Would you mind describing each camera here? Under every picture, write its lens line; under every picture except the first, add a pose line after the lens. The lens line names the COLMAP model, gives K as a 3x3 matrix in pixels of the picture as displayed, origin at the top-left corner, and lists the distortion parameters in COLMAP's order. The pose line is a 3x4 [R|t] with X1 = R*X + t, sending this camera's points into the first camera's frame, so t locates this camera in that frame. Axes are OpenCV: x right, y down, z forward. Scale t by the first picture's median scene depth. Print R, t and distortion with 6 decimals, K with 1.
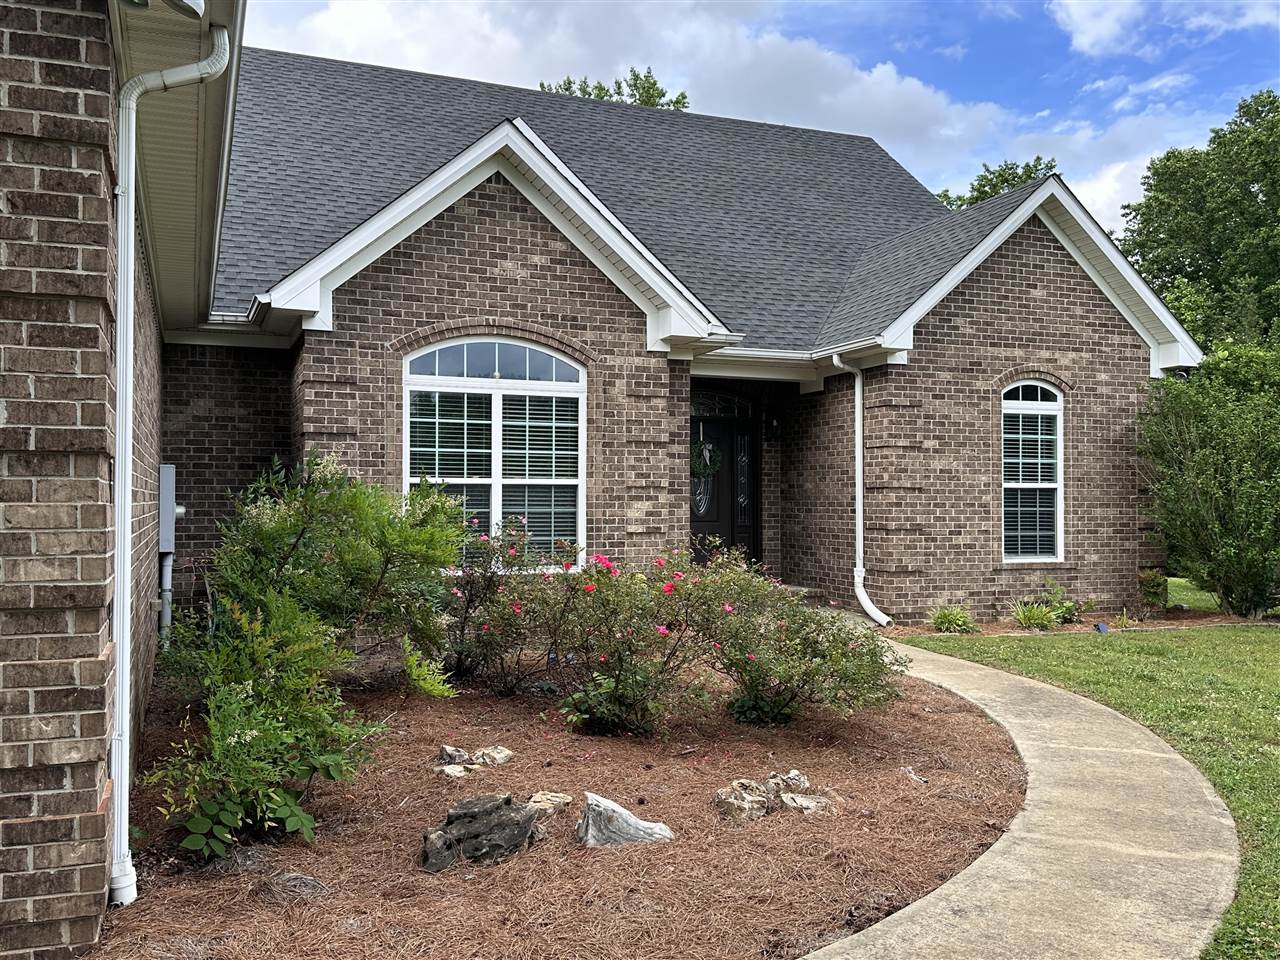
lens RADIAL K [[1081.4, 0, 634.4], [0, 1081.4, 491.5], [0, 0, 1]] dist [0.109534, -0.137575]
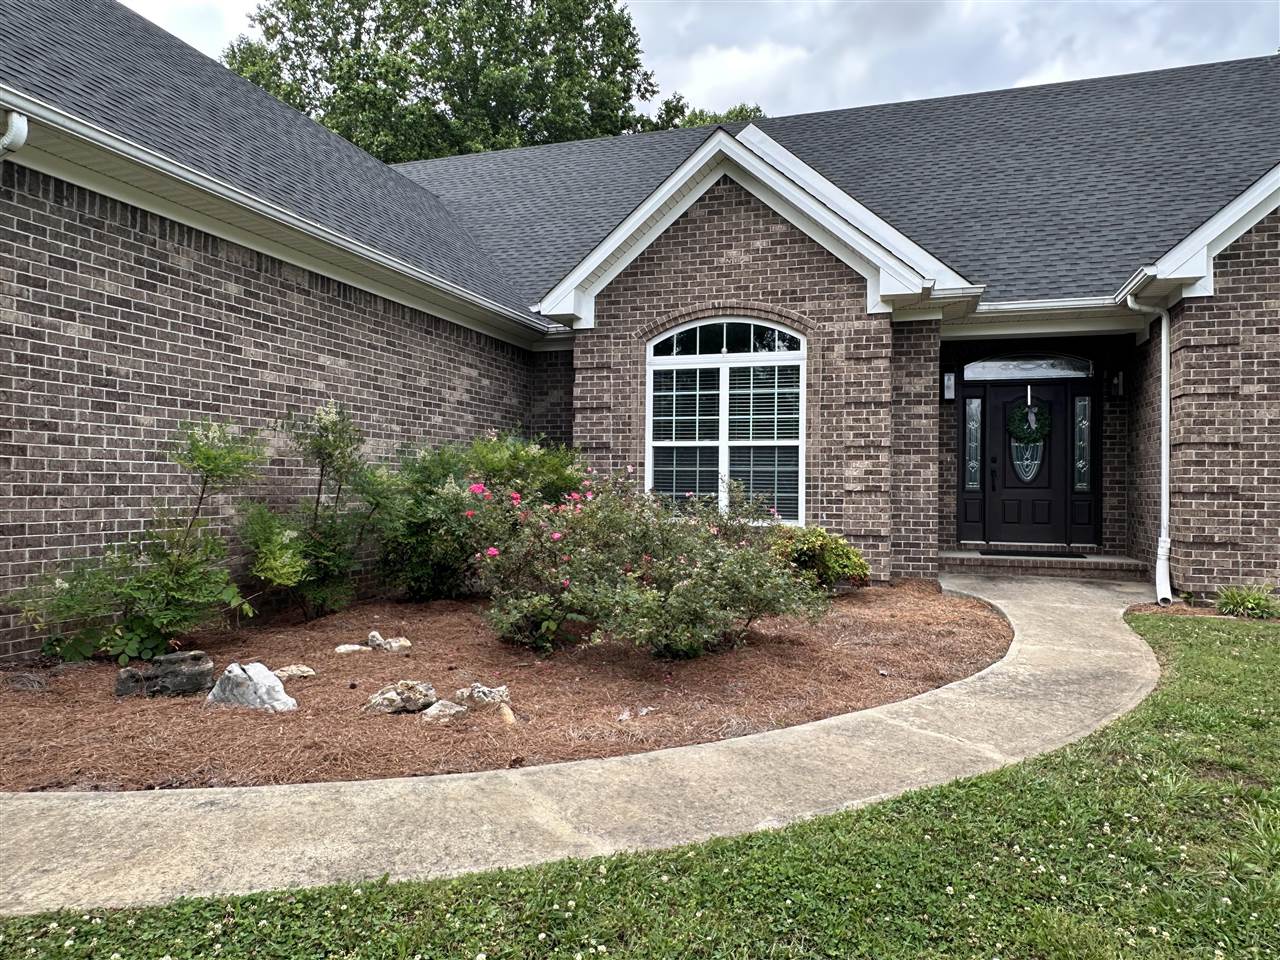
lens RADIAL K [[869.0, 0, 641.6], [0, 869.0, 492.2], [0, 0, 1]] dist [-0.010376, 0.001327]
pose [[0.765706, 0.006277, -0.643160, 0.384203], [-0.002546, 0.999974, 0.006729, 0.034827], [0.643186, -0.003515, 0.765702, 0.233747]]
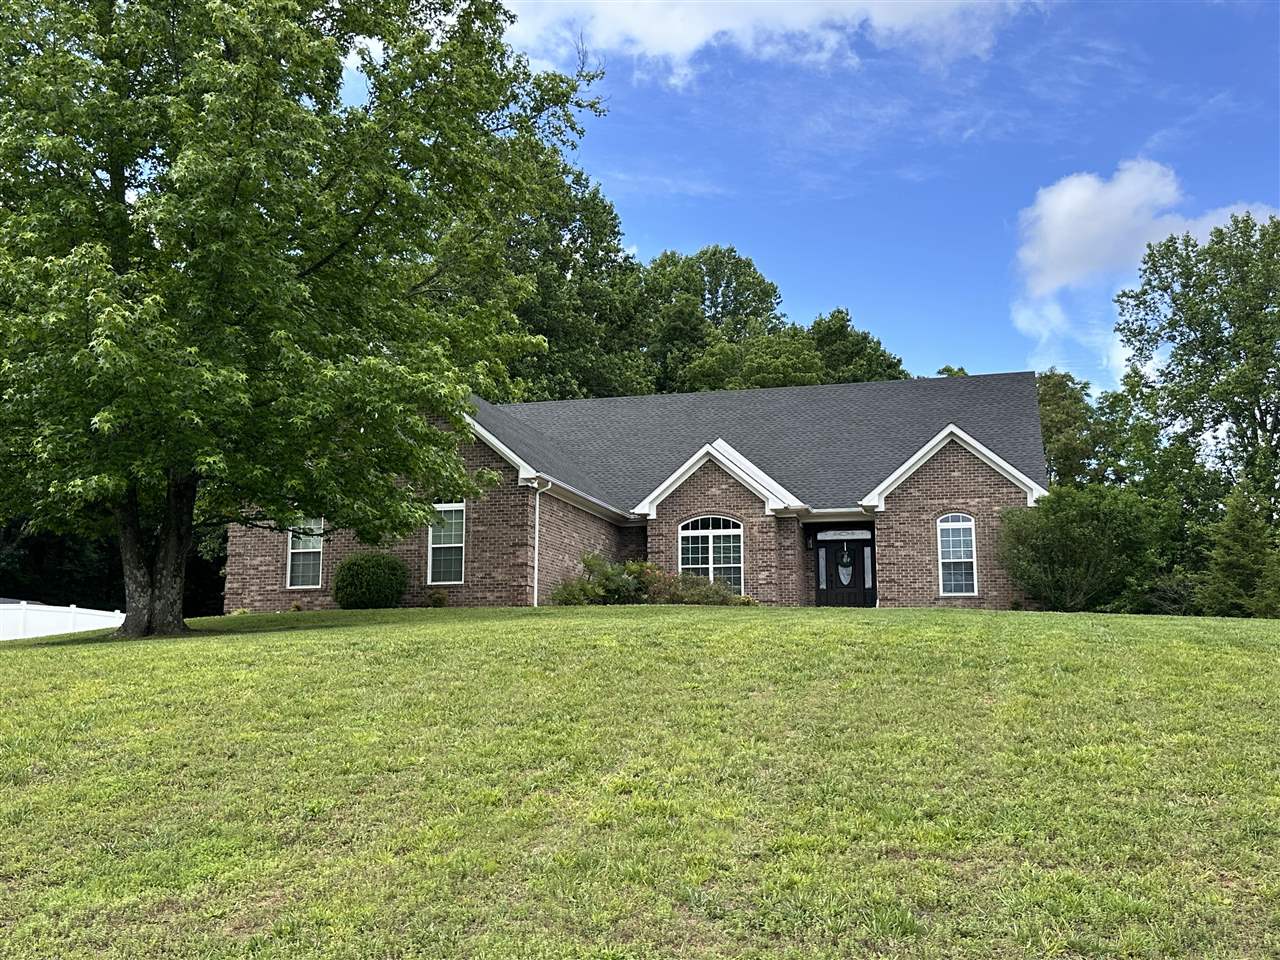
lens RADIAL K [[1344.6, 0, 648.9], [0, 1344.6, 474.6], [0, 0, 1]] dist [0.116166, 0.000000]
pose [[0.802949, -0.099004, -0.587767, 1.758586], [0.006152, 0.987433, -0.157920, 0.296230], [0.596015, 0.123186, 0.793468, -1.831610]]
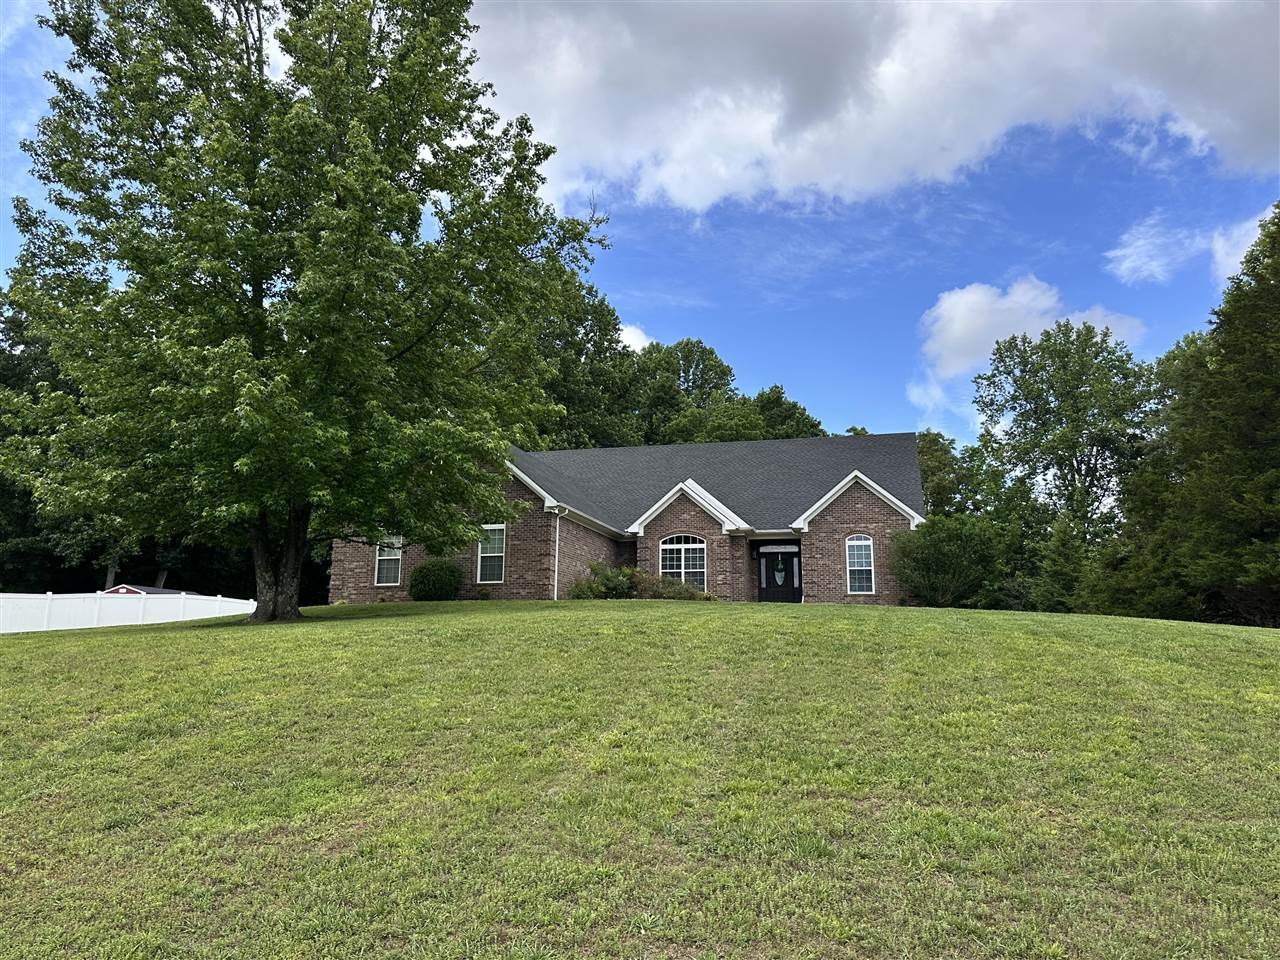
lens RADIAL K [[968.6, 0, 648.0], [0, 968.6, 477.1], [0, 0, 1]] dist [0.118097, -0.019153]
pose [[0.809138, -0.105933, -0.577991, 1.759731], [-0.001098, 0.983342, -0.181763, 0.283372], [0.587618, 0.147706, 0.795543, -1.829498]]
